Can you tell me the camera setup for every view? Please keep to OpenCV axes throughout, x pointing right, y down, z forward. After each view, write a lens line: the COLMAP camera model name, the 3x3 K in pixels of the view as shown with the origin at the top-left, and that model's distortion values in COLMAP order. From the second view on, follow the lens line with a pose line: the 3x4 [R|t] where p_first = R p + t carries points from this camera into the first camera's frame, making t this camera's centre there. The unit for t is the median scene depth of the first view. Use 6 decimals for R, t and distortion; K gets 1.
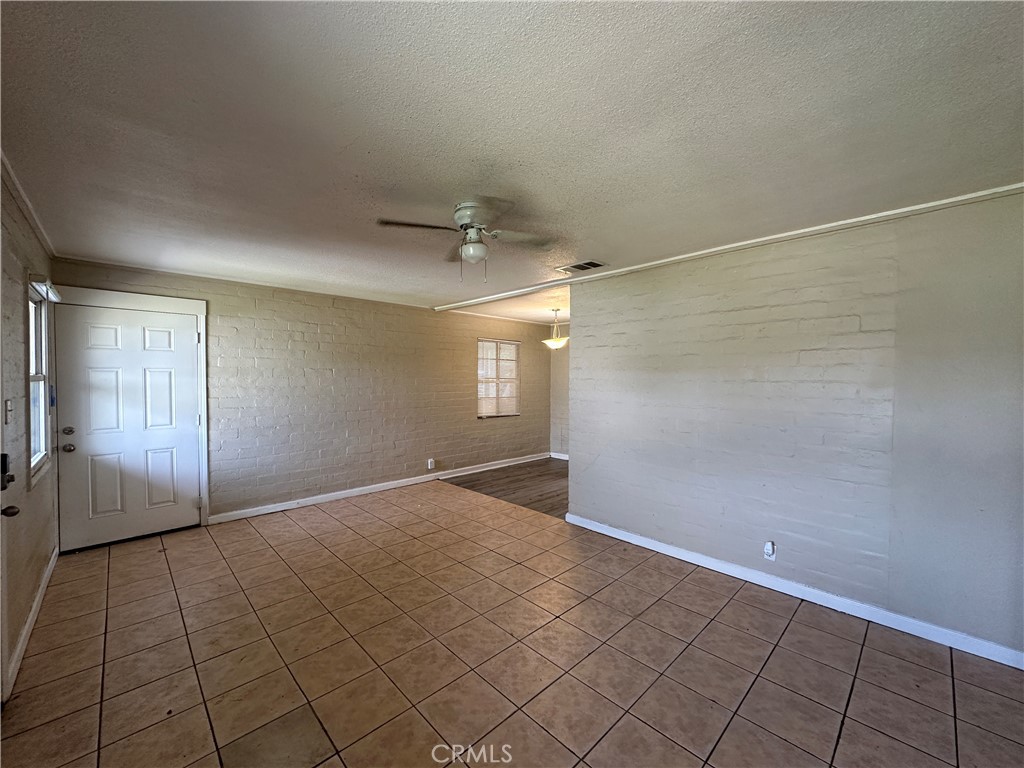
lens RADIAL K [[407.6, 0, 511.0], [0, 407.6, 386.3], [0, 0, 1]] dist [-0.001445, 0.000325]
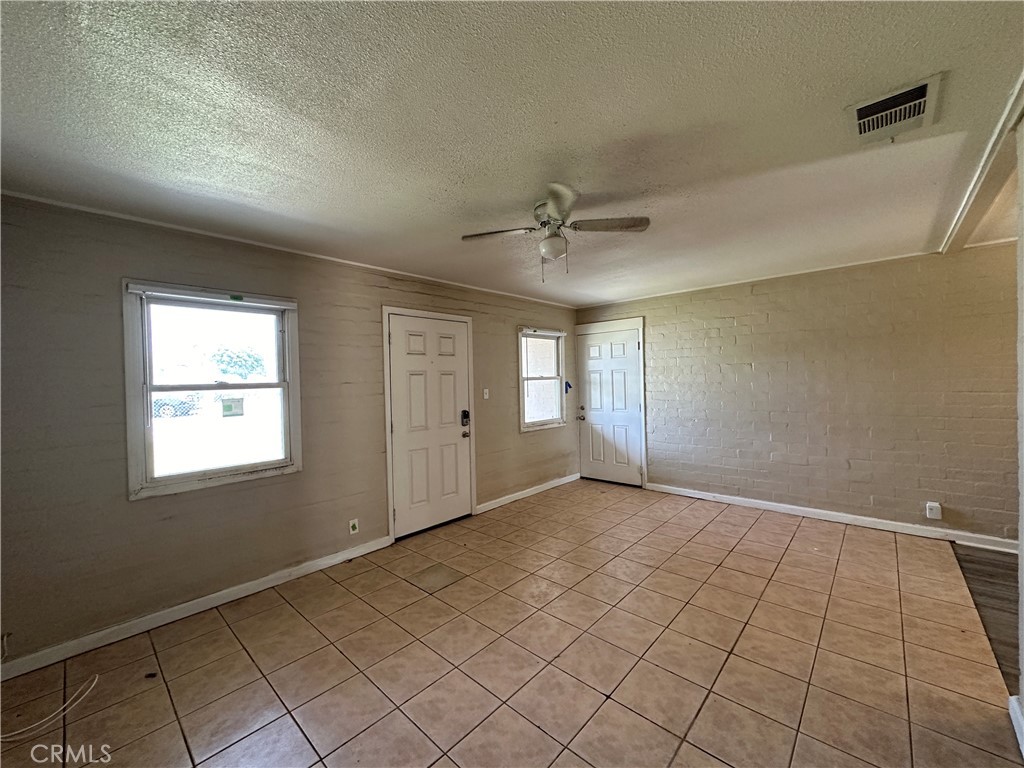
lens RADIAL K [[407.6, 0, 511.0], [0, 407.6, 386.3], [0, 0, 1]] dist [-0.001445, 0.000325]
pose [[0.063068, 0.011953, -0.997938, 0.518448], [0.002688, 0.999923, 0.012147, -0.003832], [0.998006, -0.003449, 0.063031, 0.484593]]
